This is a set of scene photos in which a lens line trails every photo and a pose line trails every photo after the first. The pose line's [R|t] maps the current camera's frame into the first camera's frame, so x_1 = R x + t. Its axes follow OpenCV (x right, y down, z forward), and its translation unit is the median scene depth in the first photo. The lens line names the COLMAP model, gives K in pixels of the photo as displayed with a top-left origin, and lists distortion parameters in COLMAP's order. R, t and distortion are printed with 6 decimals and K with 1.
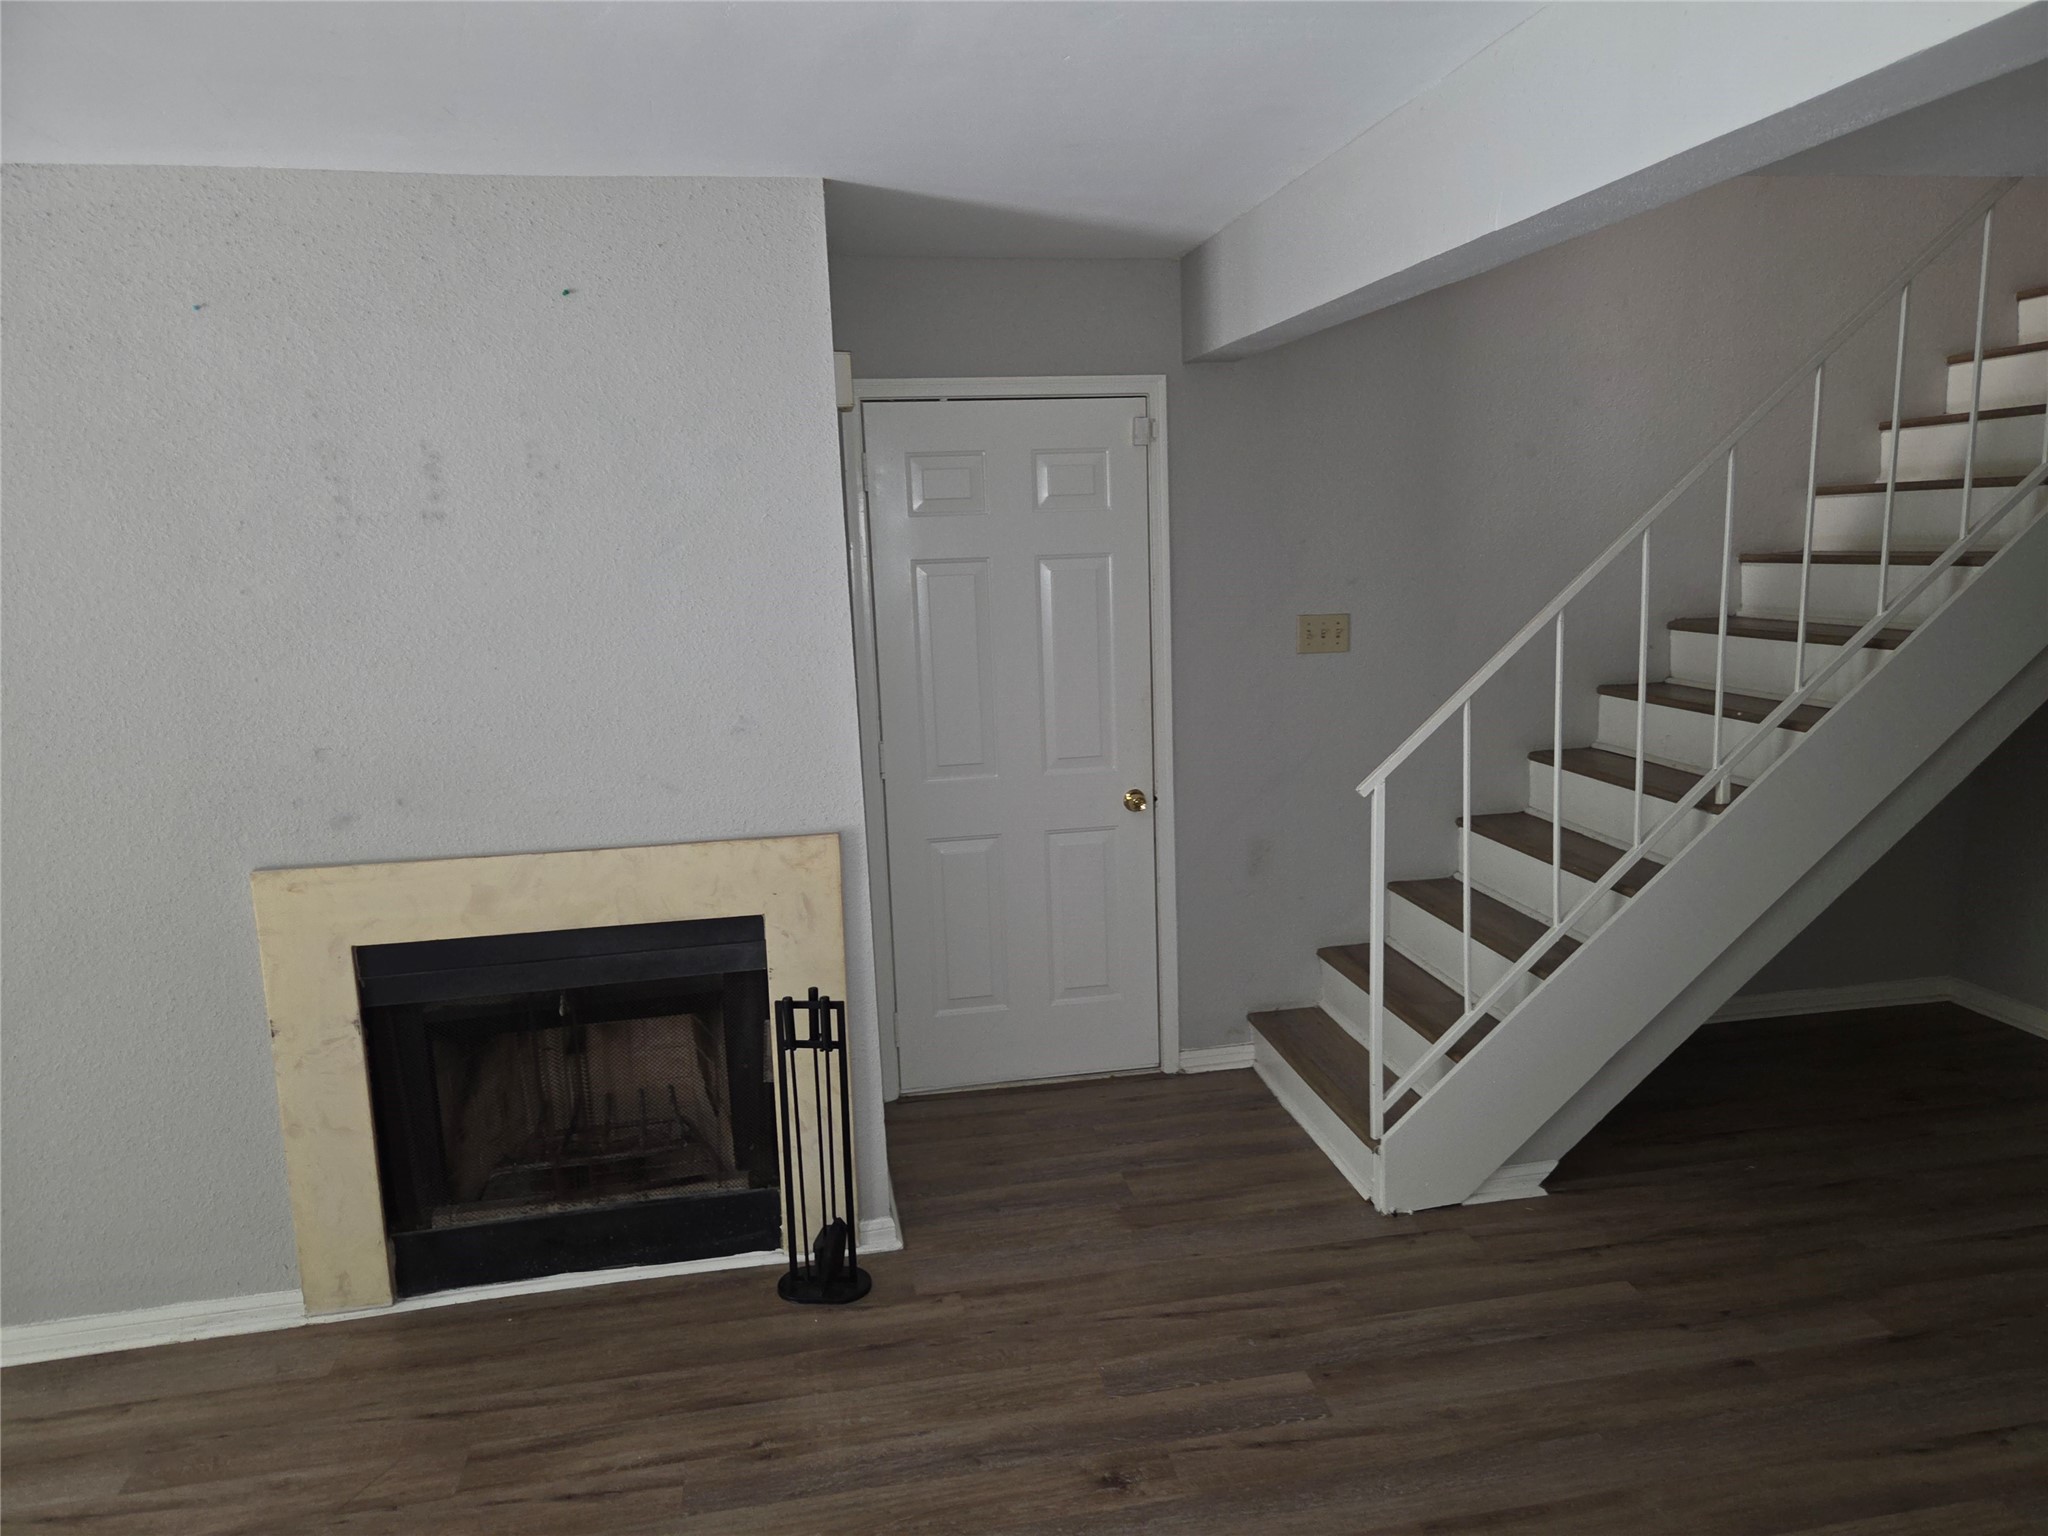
lens RADIAL K [[1371.9, 0, 1053.0], [0, 1371.9, 782.9], [0, 0, 1]] dist [0.055047, -0.040988]
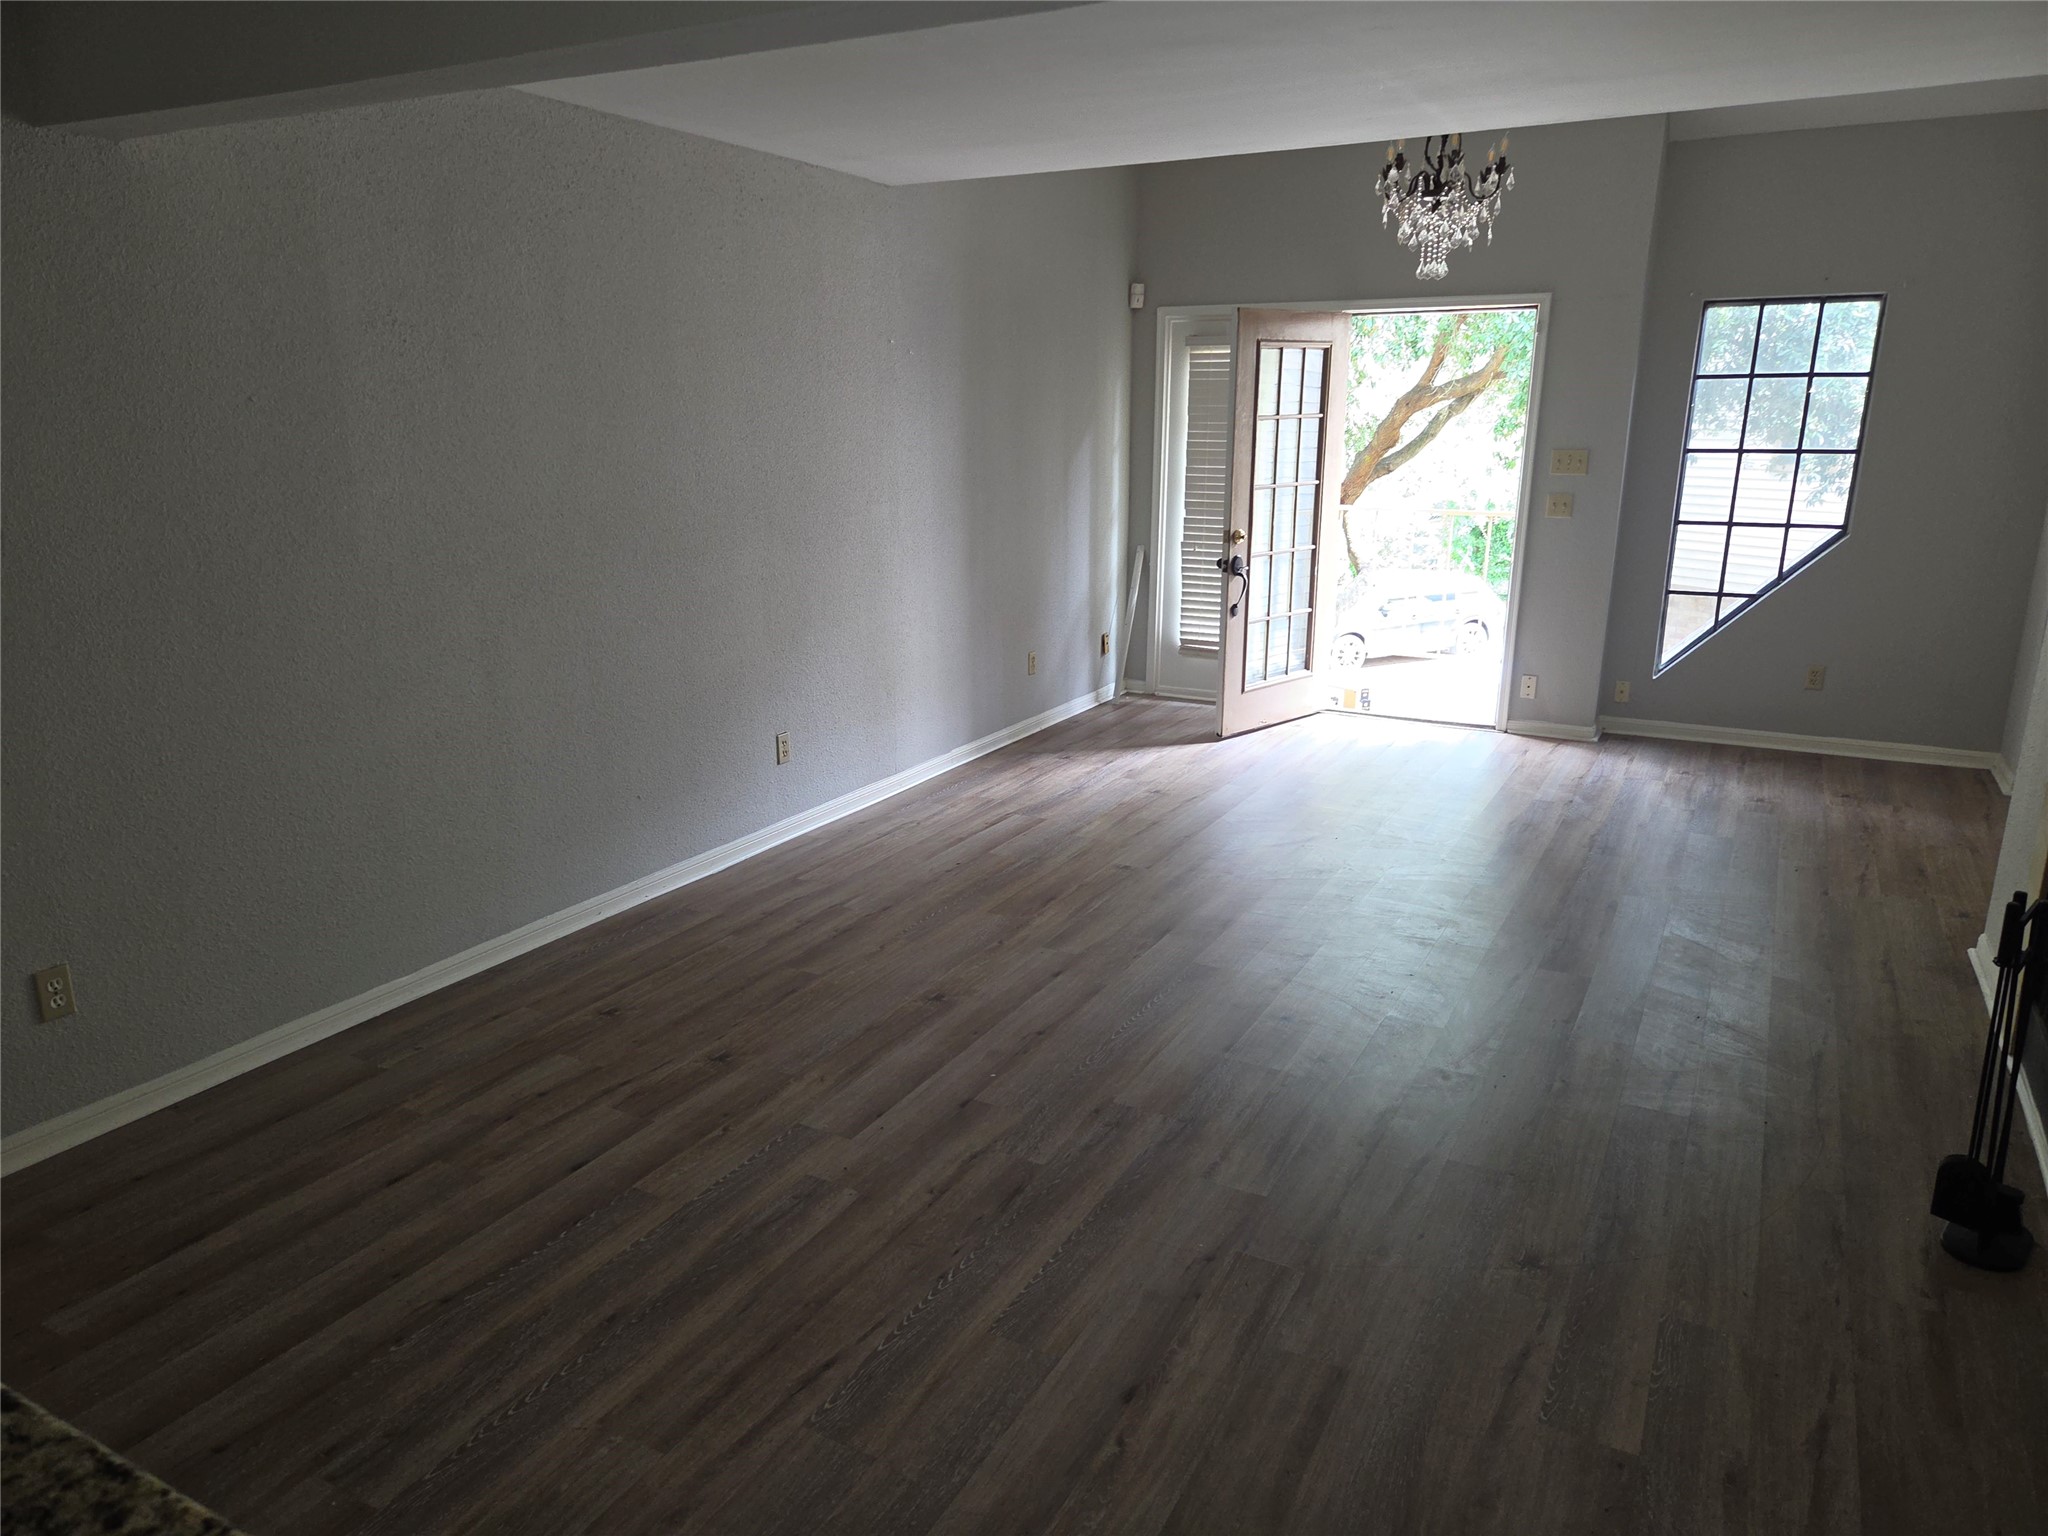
lens RADIAL K [[1371.9, 0, 1018.7], [0, 1371.9, 759.6], [0, 0, 1]] dist [0.055047, -0.040988]
pose [[-0.629126, 0.220213, -0.745457, 0.755925], [-0.123973, 0.918327, 0.375906, -0.155566], [0.767353, 0.328909, -0.550443, 0.868997]]
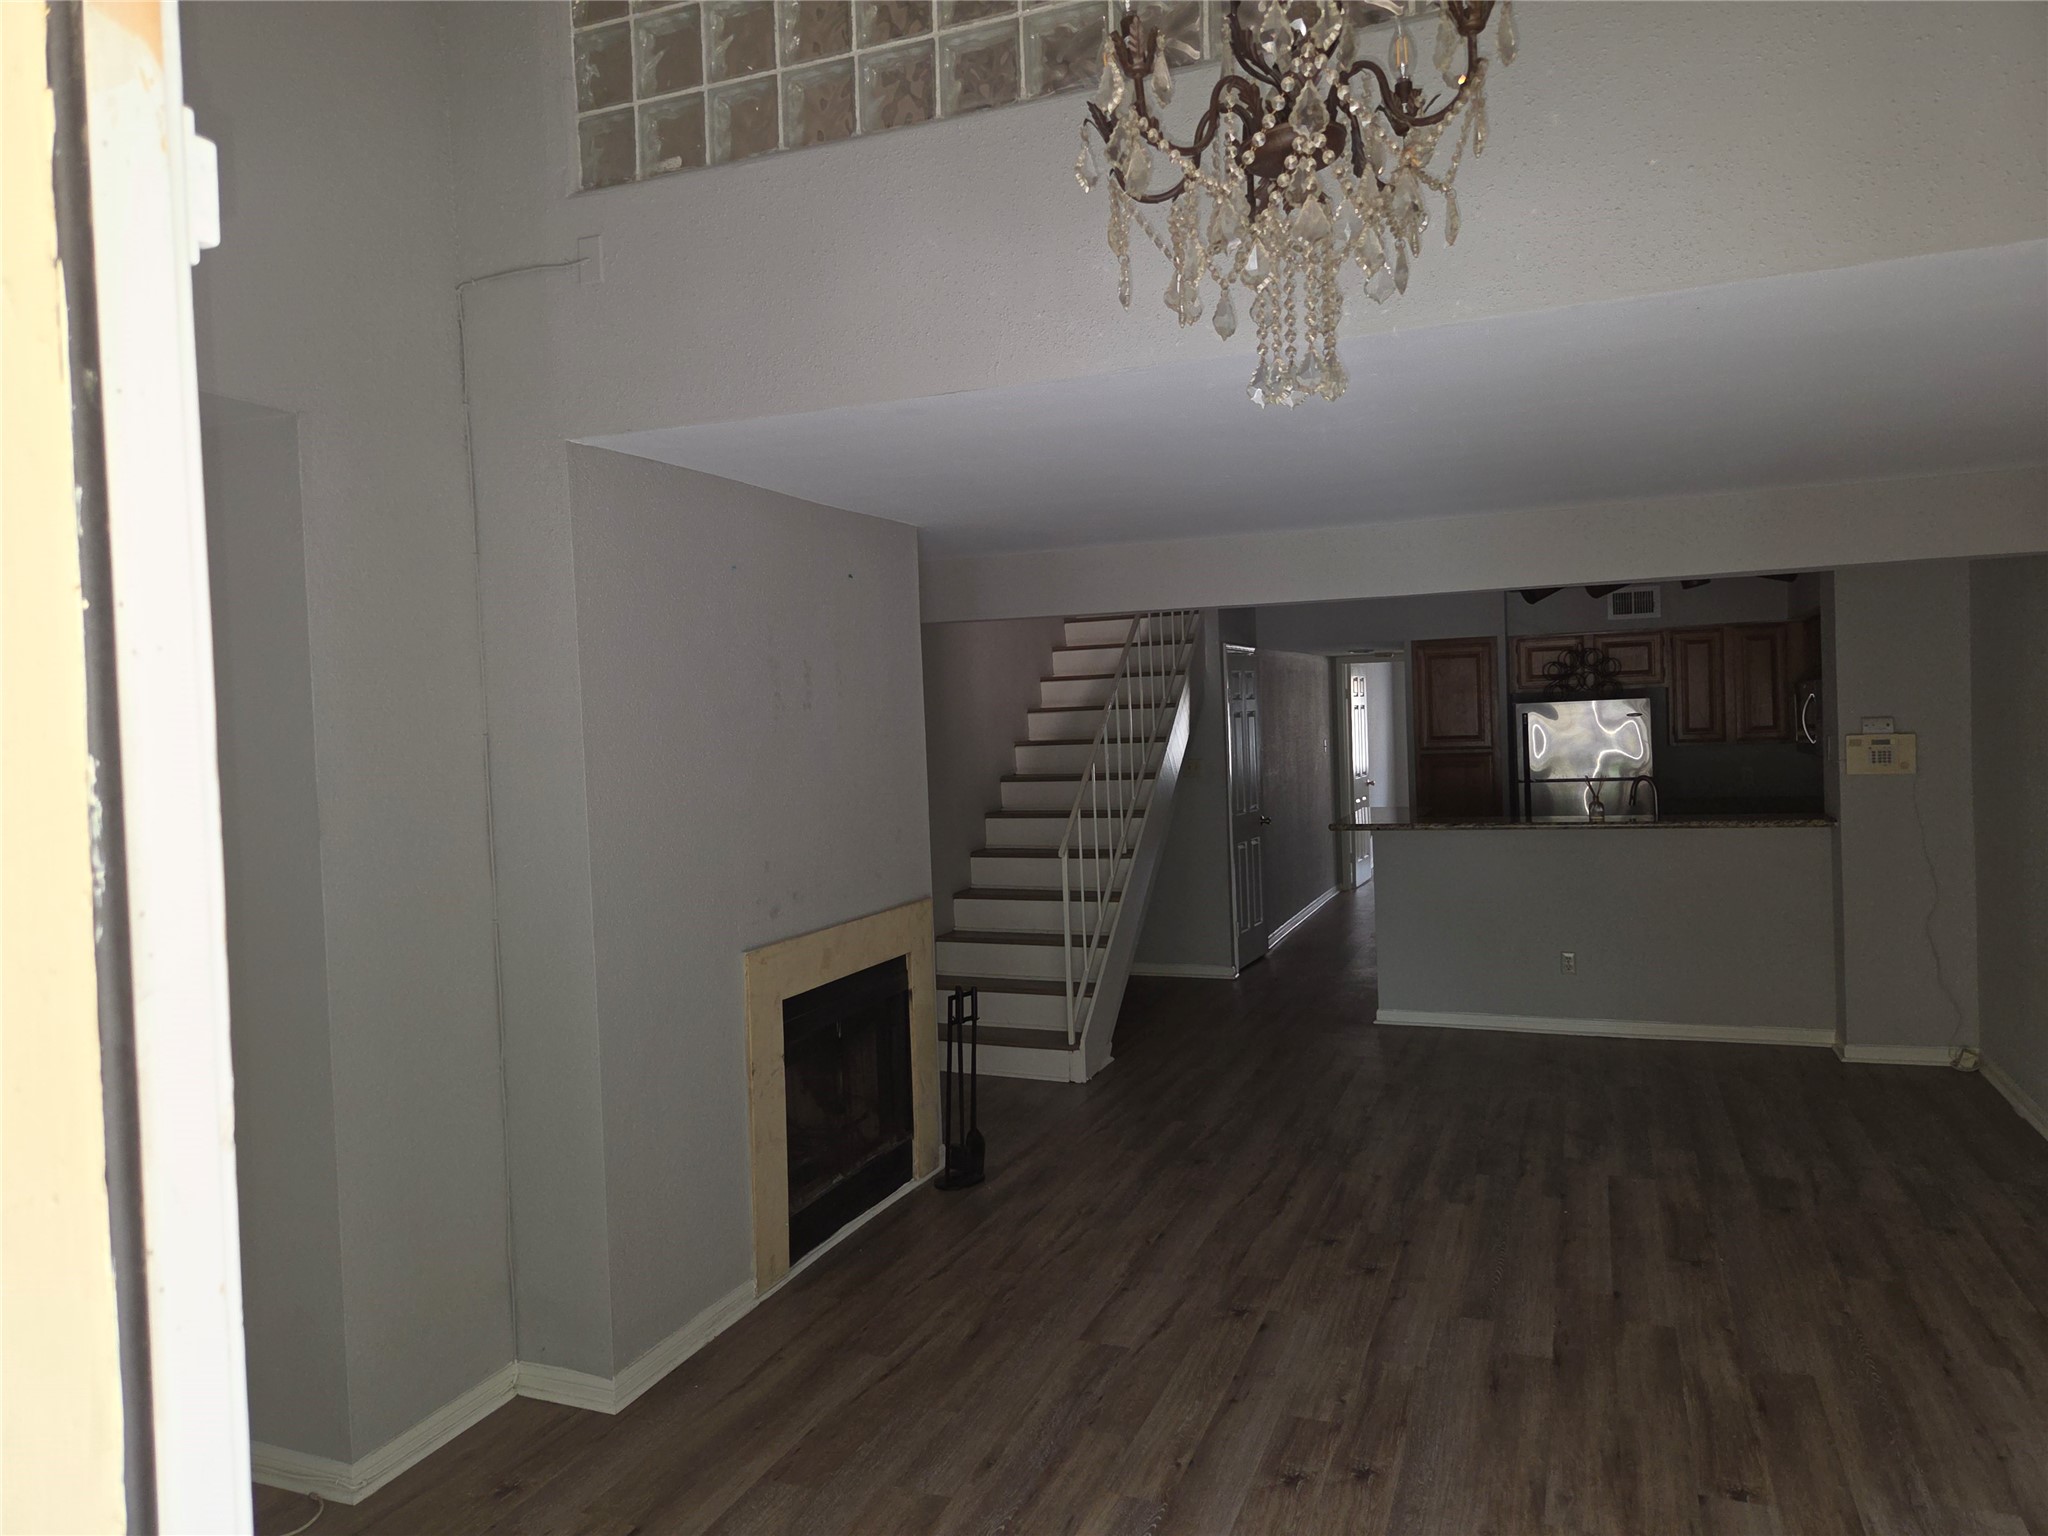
lens RADIAL K [[1371.9, 0, 1025.1], [0, 1371.9, 749.4], [0, 0, 1]] dist [0.055047, -0.040988]
pose [[0.542975, -0.009541, 0.839694, -1.374166], [0.170840, 0.980279, -0.099333, 0.042676], [-0.822187, 0.197389, 0.533897, -0.012037]]
